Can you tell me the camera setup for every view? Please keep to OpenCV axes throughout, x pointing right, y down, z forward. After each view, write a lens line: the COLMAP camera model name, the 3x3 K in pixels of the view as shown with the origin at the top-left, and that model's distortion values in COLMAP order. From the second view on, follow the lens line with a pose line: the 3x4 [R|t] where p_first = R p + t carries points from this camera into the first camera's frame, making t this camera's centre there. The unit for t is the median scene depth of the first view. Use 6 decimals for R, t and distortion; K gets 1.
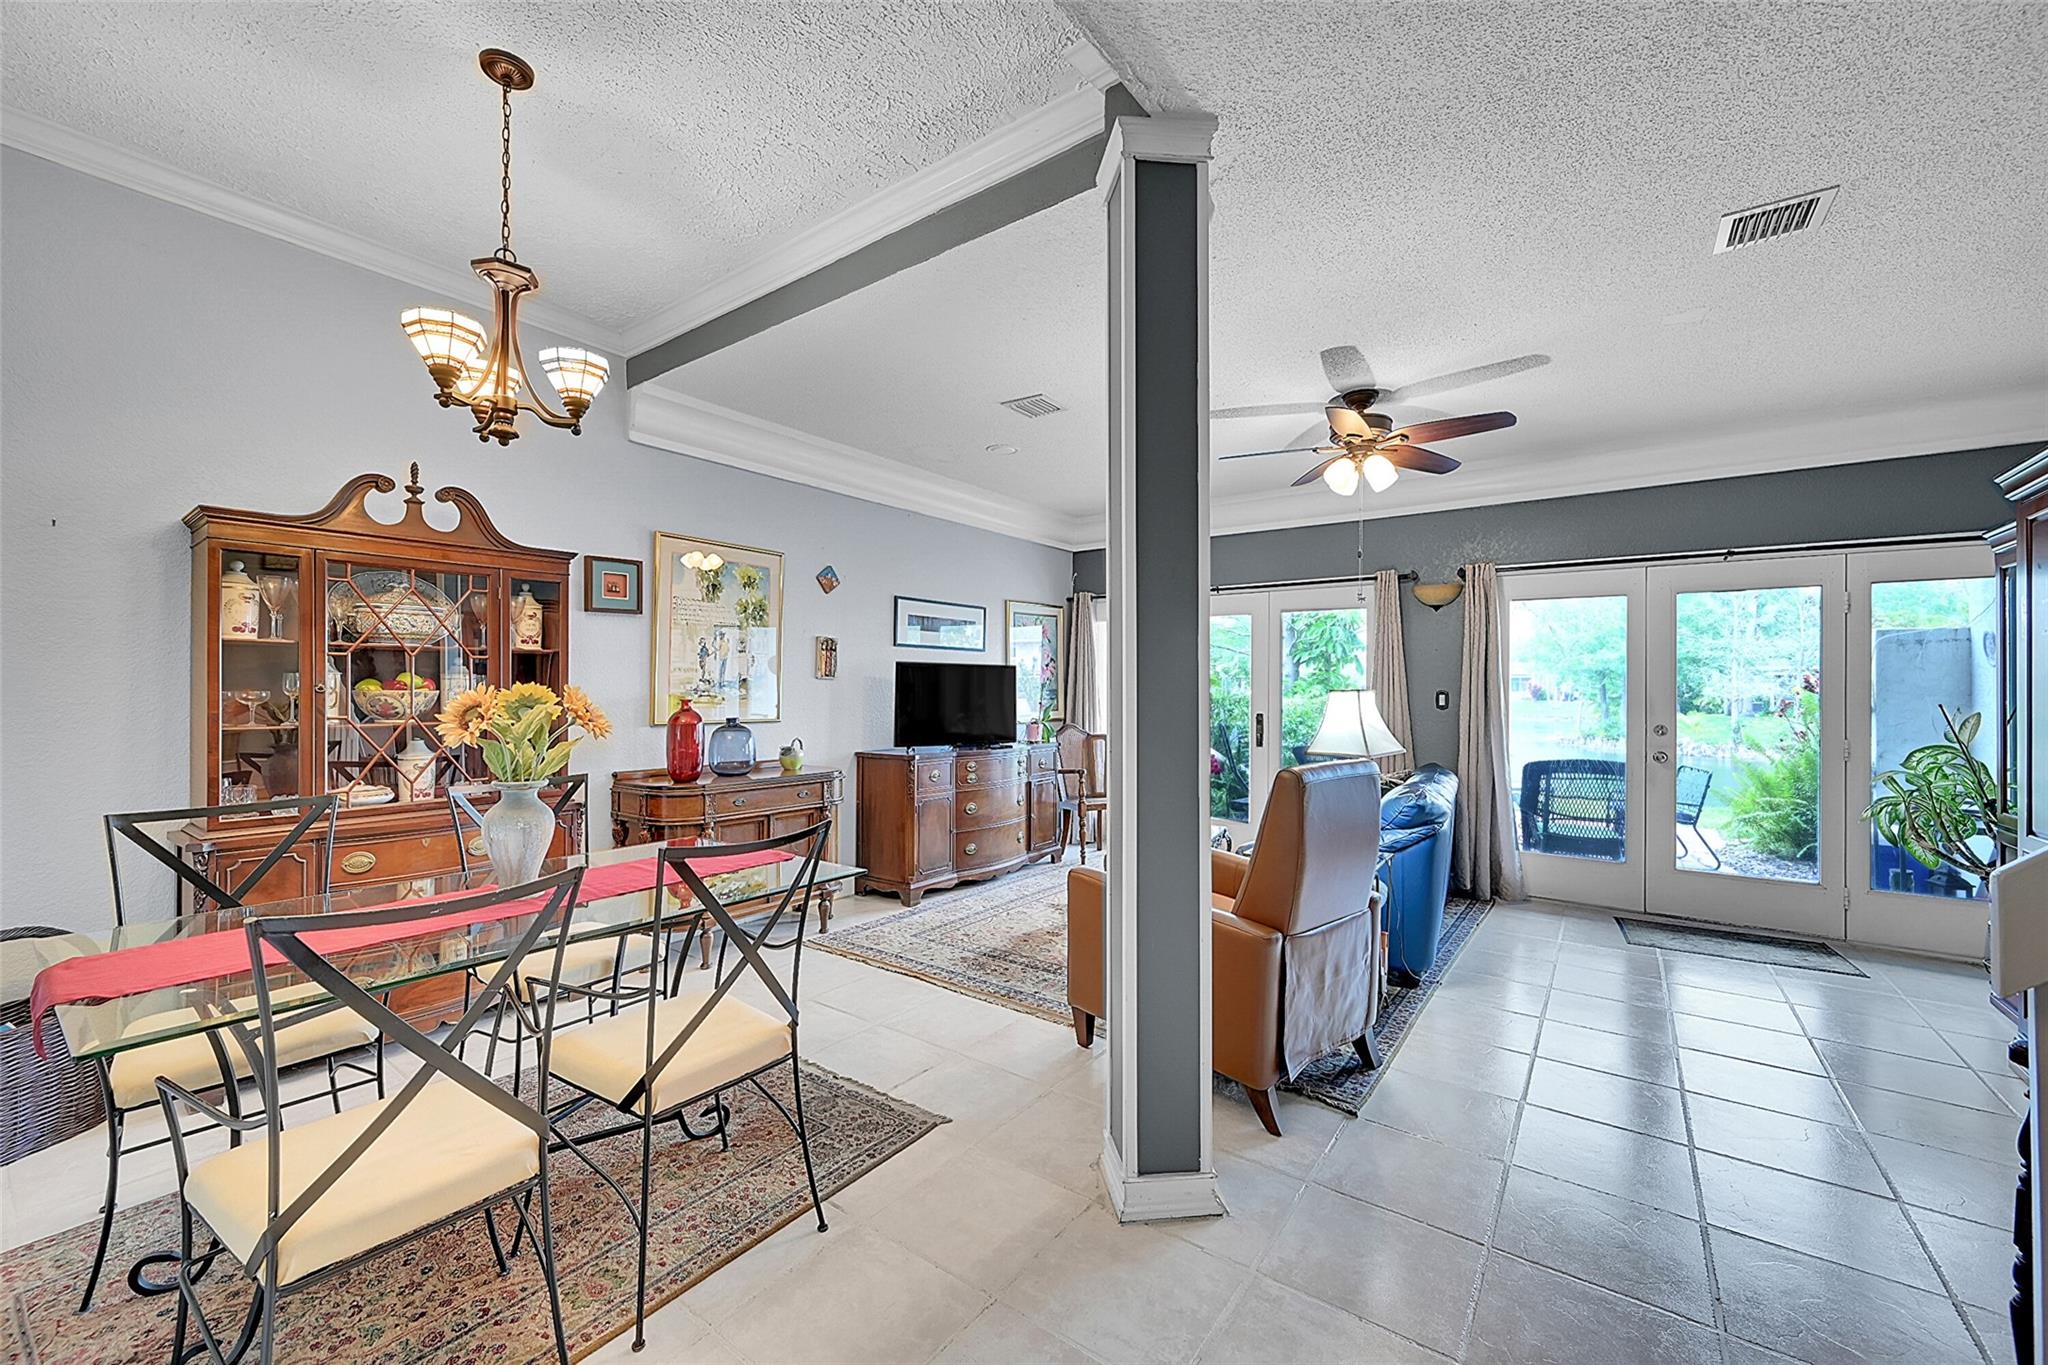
lens RADIAL K [[808.0, 0, 1022.2], [0, 808.0, 679.2], [0, 0, 1]] dist [-0.001442, 0.000406]
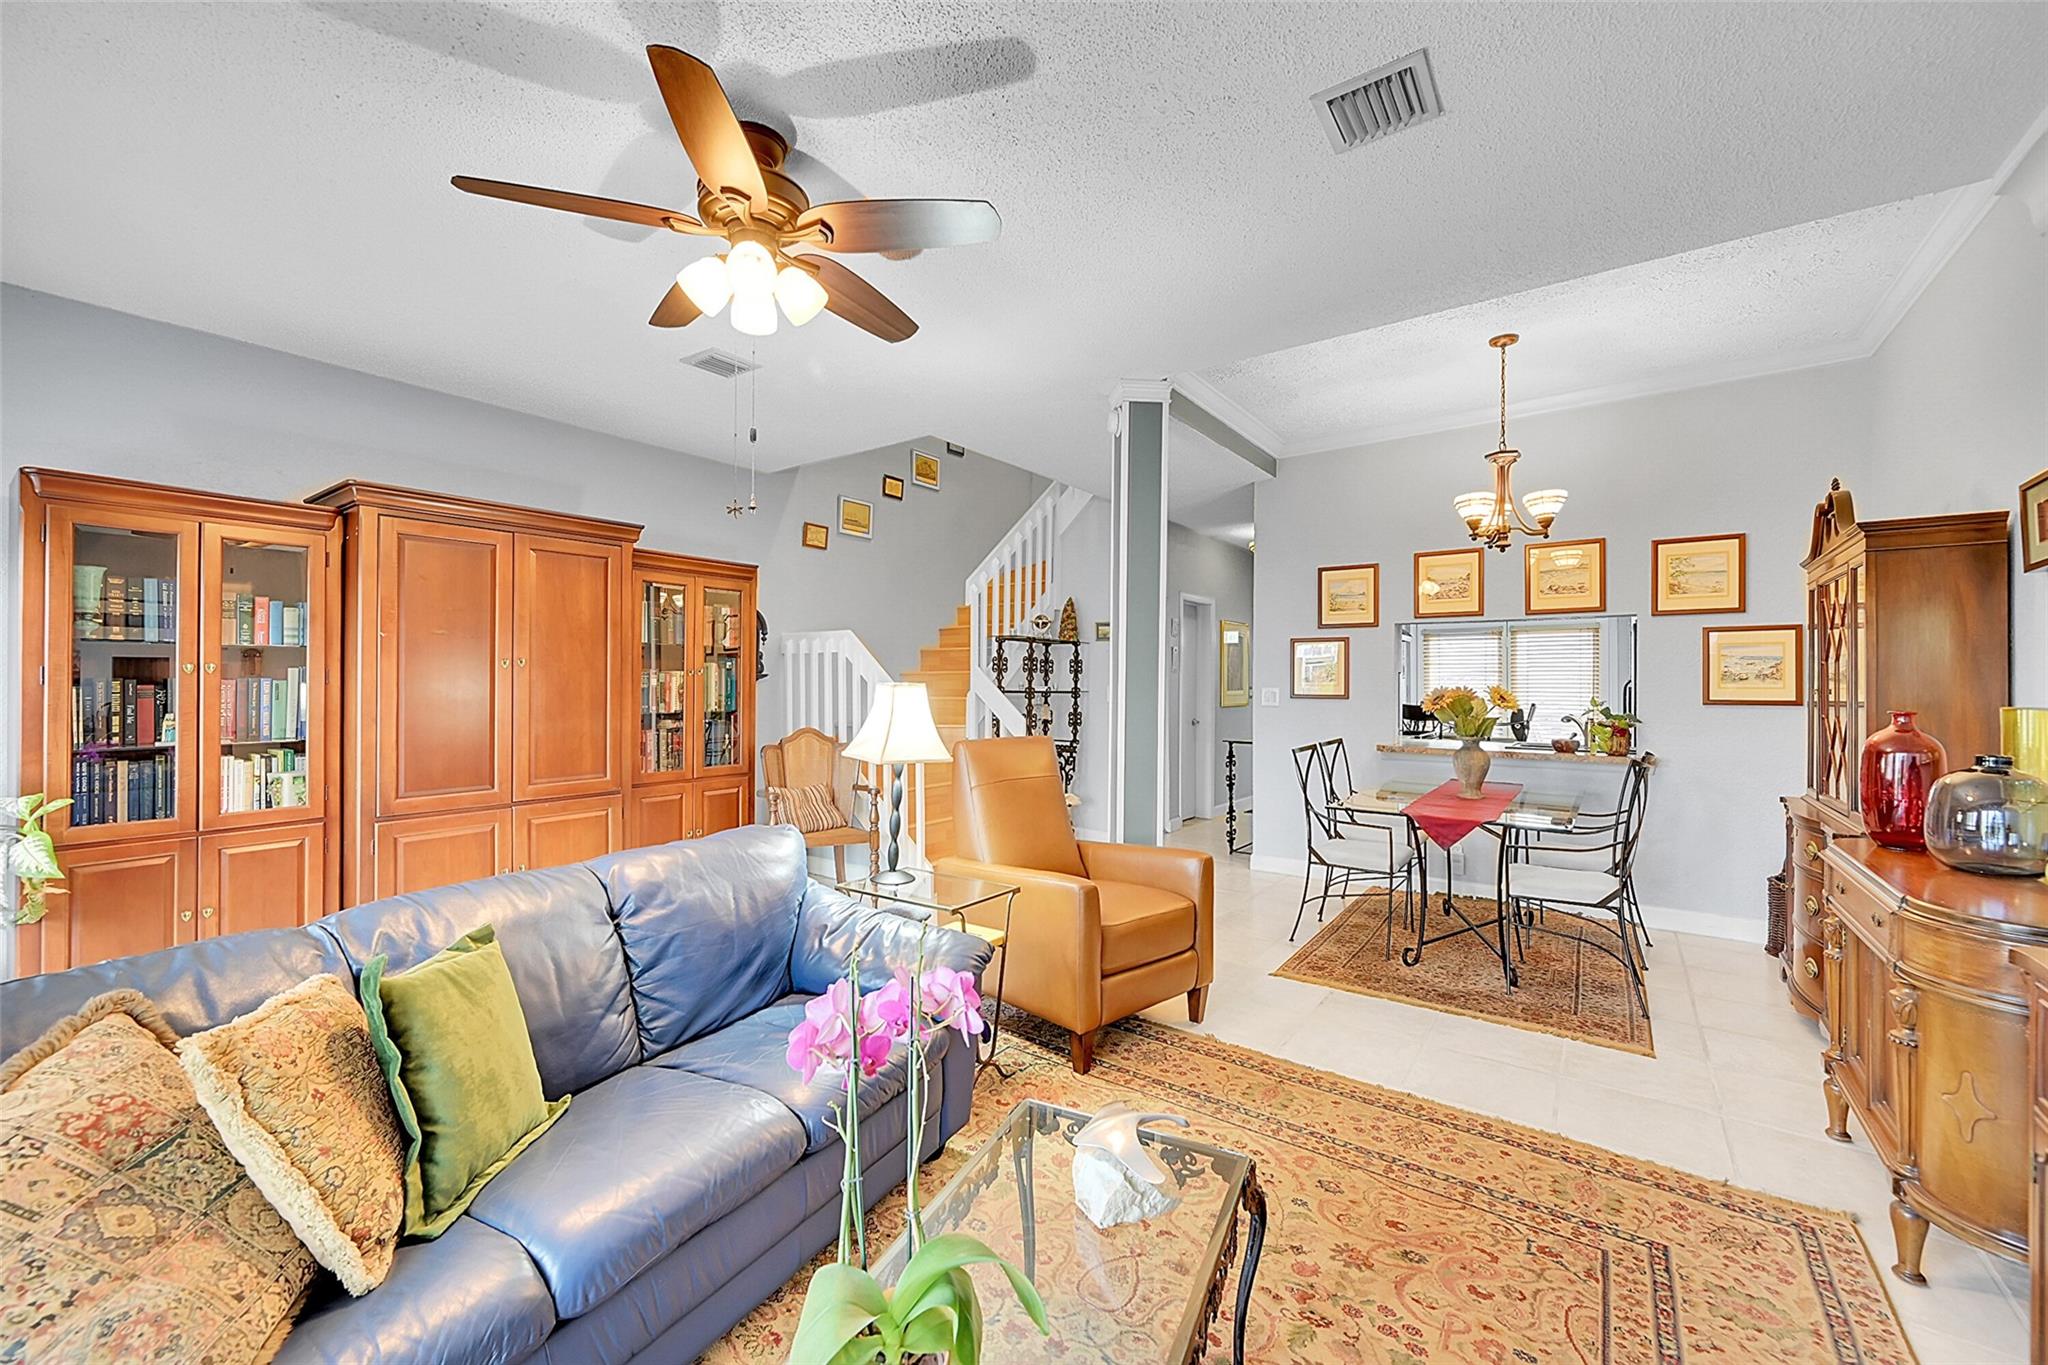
lens RADIAL K [[831.5, 0, 1013.4], [0, 831.5, 676.6], [0, 0, 1]] dist [-0.001389, -0.000250]
pose [[-0.999966, -0.006790, -0.004682, 0.237488], [-0.006734, 0.999906, -0.011922, 0.012466], [0.004763, -0.011890, -0.999918, 1.533053]]
